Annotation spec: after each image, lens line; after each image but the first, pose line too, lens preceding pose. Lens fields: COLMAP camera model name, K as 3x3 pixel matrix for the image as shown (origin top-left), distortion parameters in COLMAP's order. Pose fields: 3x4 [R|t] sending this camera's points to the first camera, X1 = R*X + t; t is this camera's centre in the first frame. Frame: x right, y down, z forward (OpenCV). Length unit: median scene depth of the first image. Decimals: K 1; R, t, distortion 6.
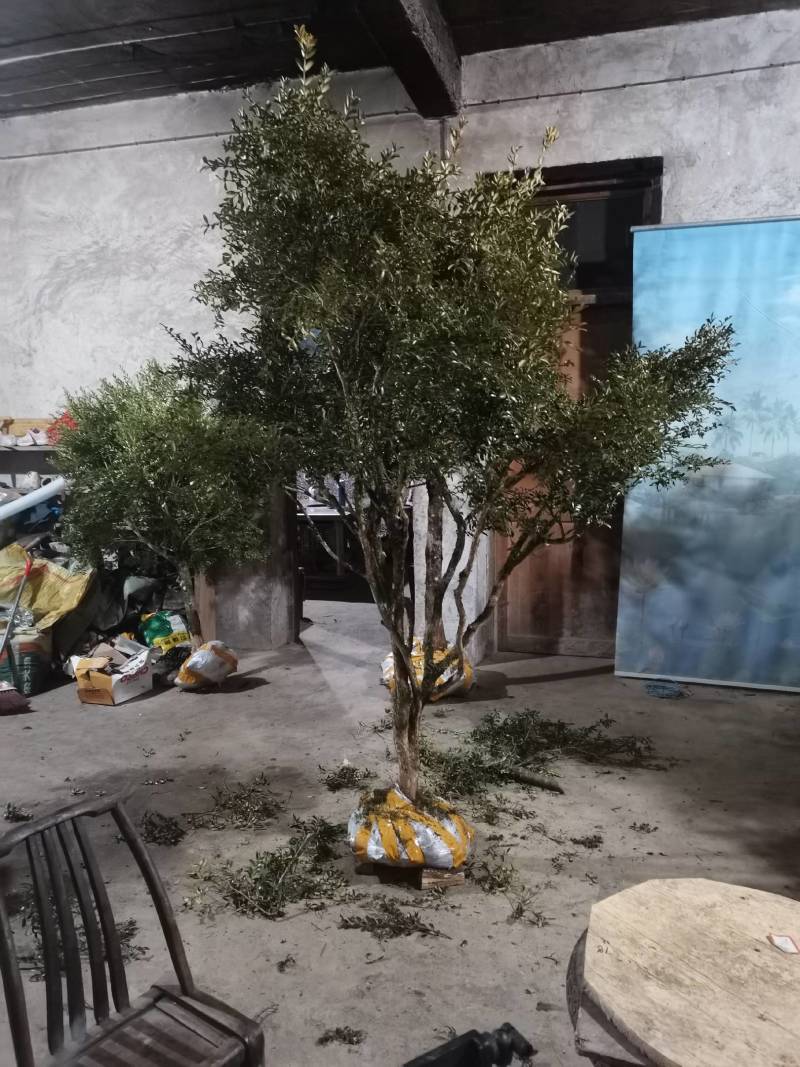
lens RADIAL K [[806.0, 0, 404.8], [0, 806.0, 531.6], [0, 0, 1]] dist [0.054449, -0.043851]
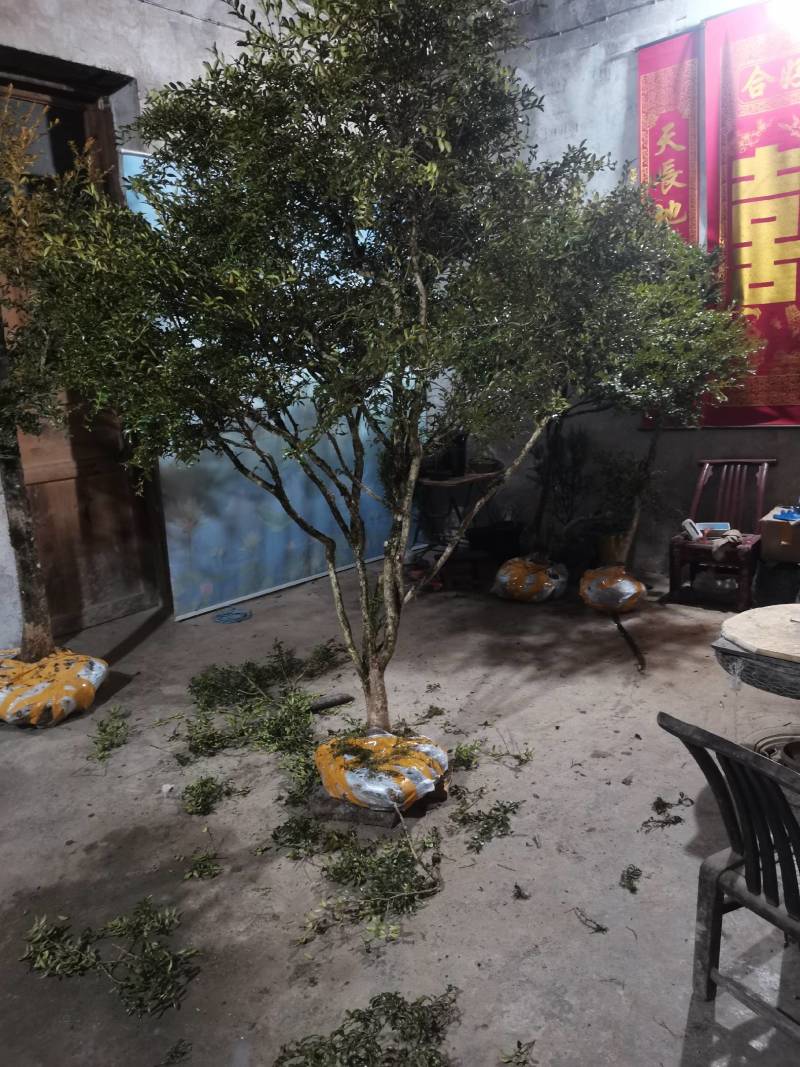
lens RADIAL K [[806.0, 0, 404.8], [0, 806.0, 531.6], [0, 0, 1]] dist [0.054449, -0.043851]
pose [[0.419677, -0.209204, 0.883236, -0.506111], [0.163537, 0.974580, 0.153134, -0.036469], [-0.892820, 0.080175, 0.443221, 0.334203]]
